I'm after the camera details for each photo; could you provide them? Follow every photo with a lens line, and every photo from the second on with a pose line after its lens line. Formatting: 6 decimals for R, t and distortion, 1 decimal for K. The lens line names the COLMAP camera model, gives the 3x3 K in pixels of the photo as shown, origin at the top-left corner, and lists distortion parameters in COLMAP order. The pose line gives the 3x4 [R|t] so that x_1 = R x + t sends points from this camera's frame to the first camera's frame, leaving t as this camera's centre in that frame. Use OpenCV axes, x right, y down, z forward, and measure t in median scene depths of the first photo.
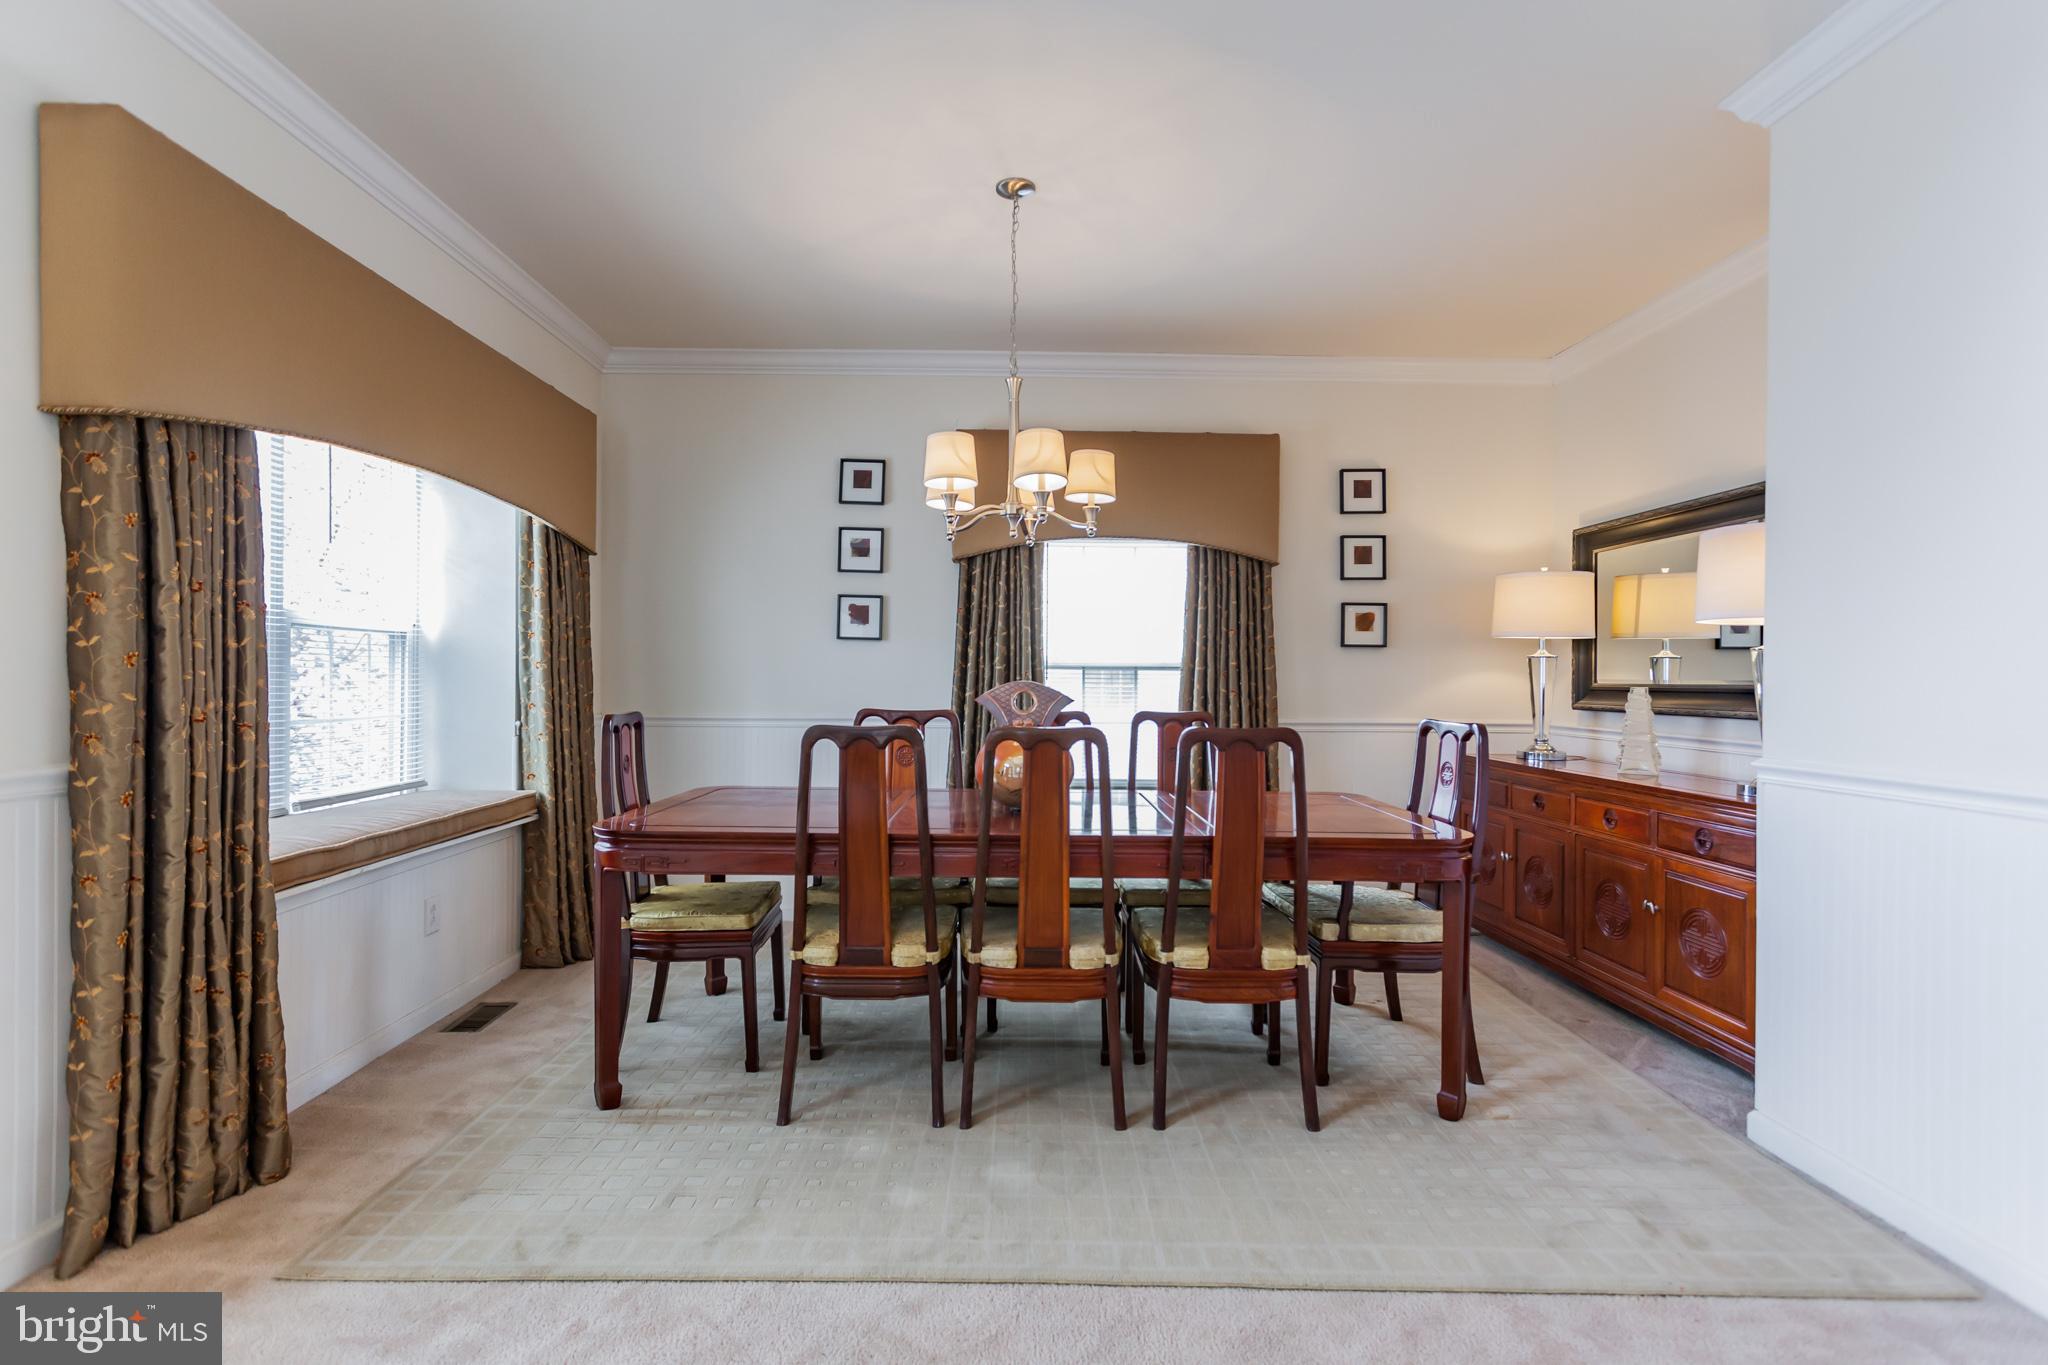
lens RADIAL K [[966.2, 0, 1022.5], [0, 966.2, 682.4], [0, 0, 1]] dist [-0.020760, 0.000392]
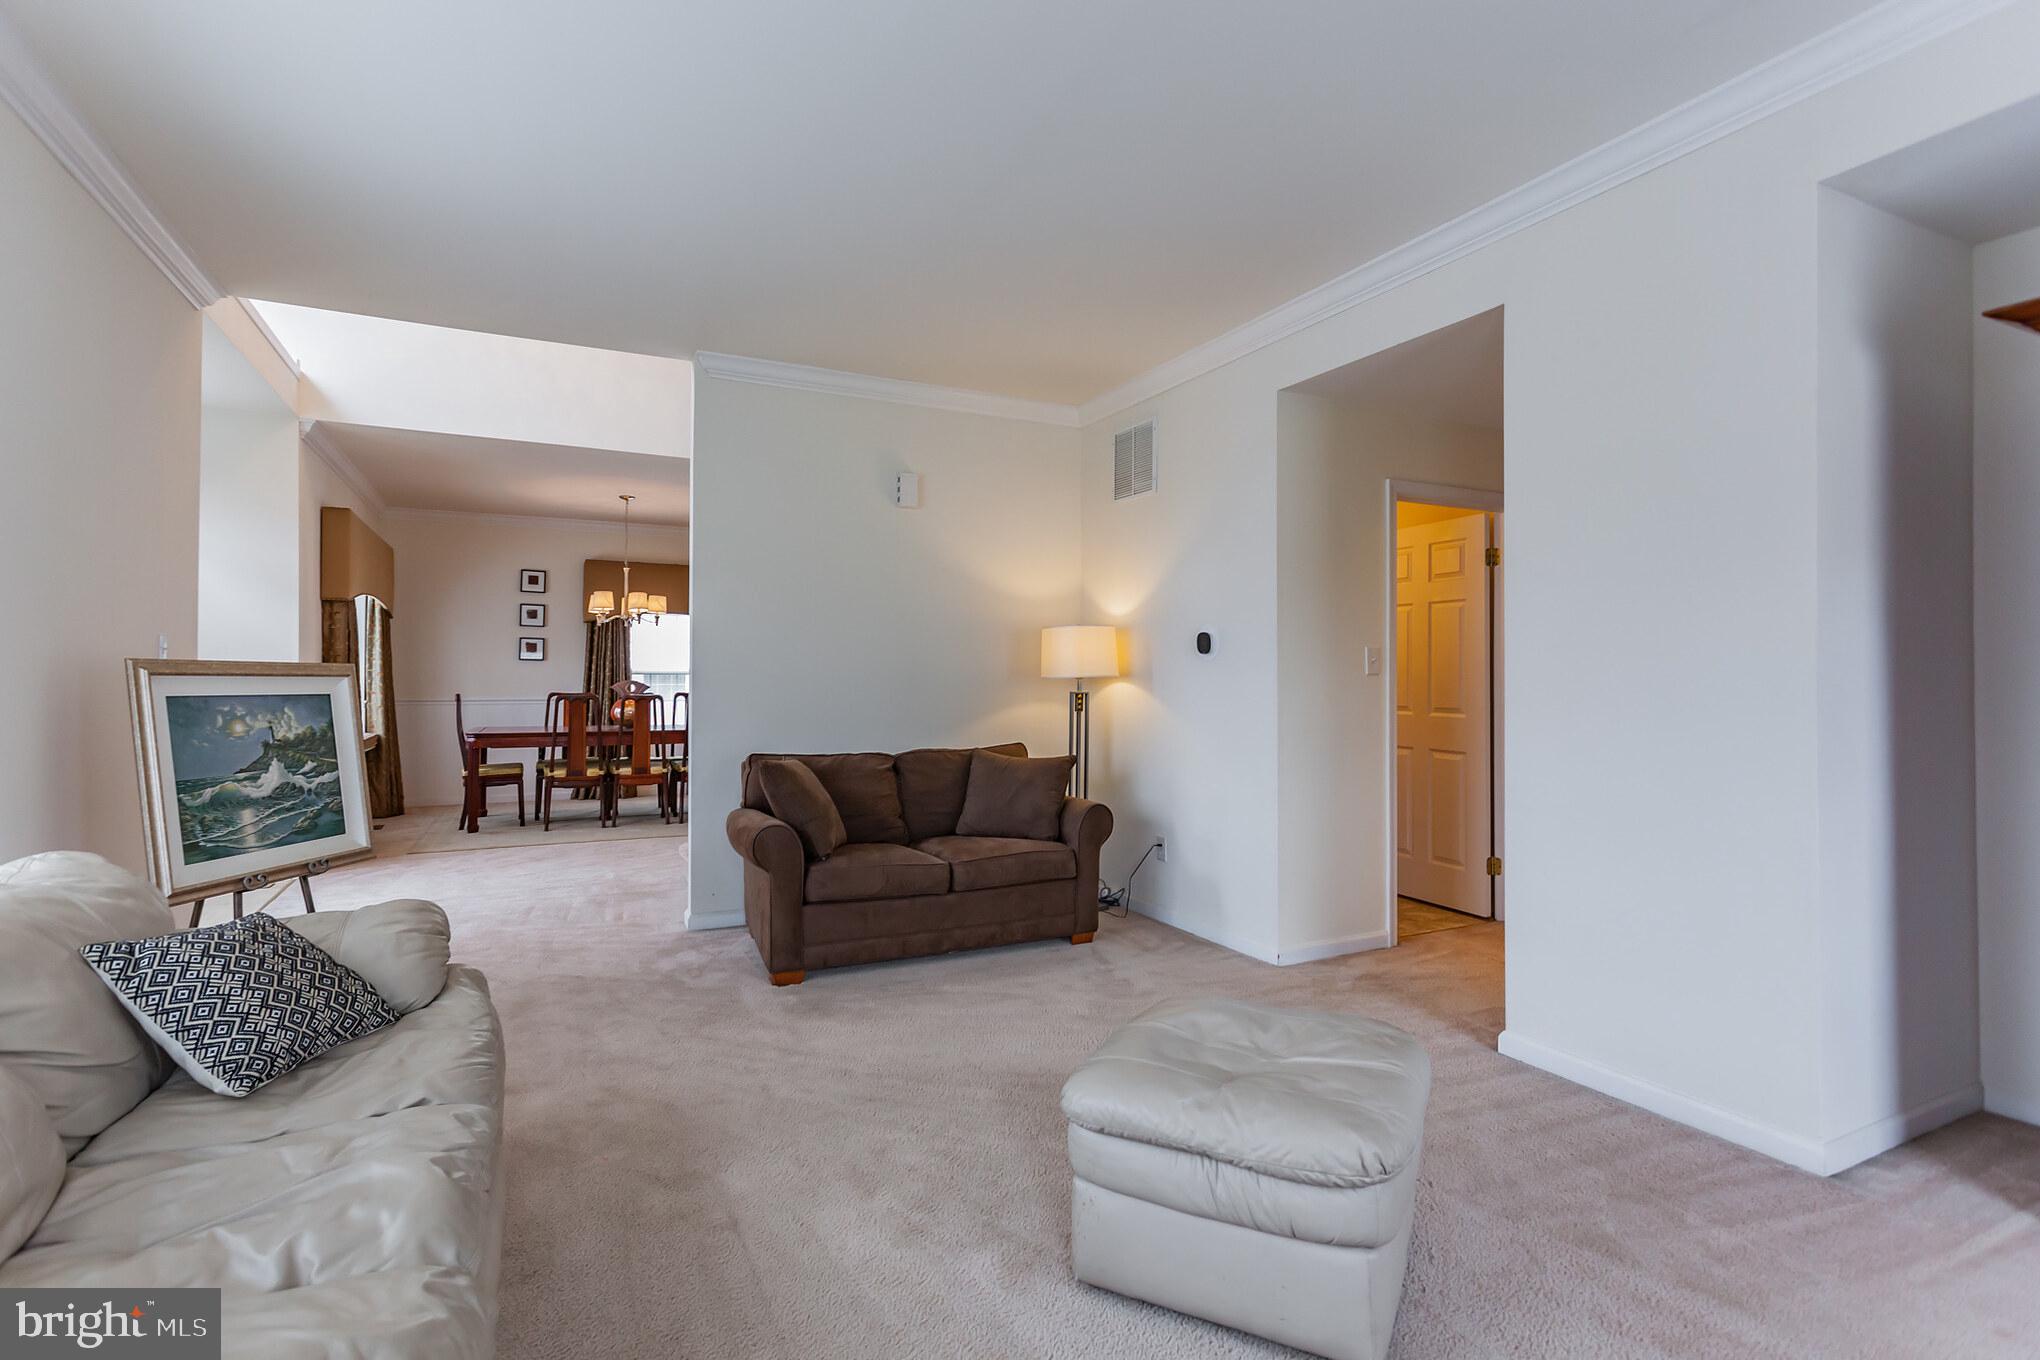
lens RADIAL K [[970.3, 0, 1025.2], [0, 970.3, 676.3], [0, 0, 1]] dist [-0.007974, 0.000205]
pose [[0.902081, -0.002026, 0.431563, -0.114046], [0.004834, 0.999974, -0.005410, 0.004939], [-0.431541, 0.006966, 0.902067, -1.265735]]
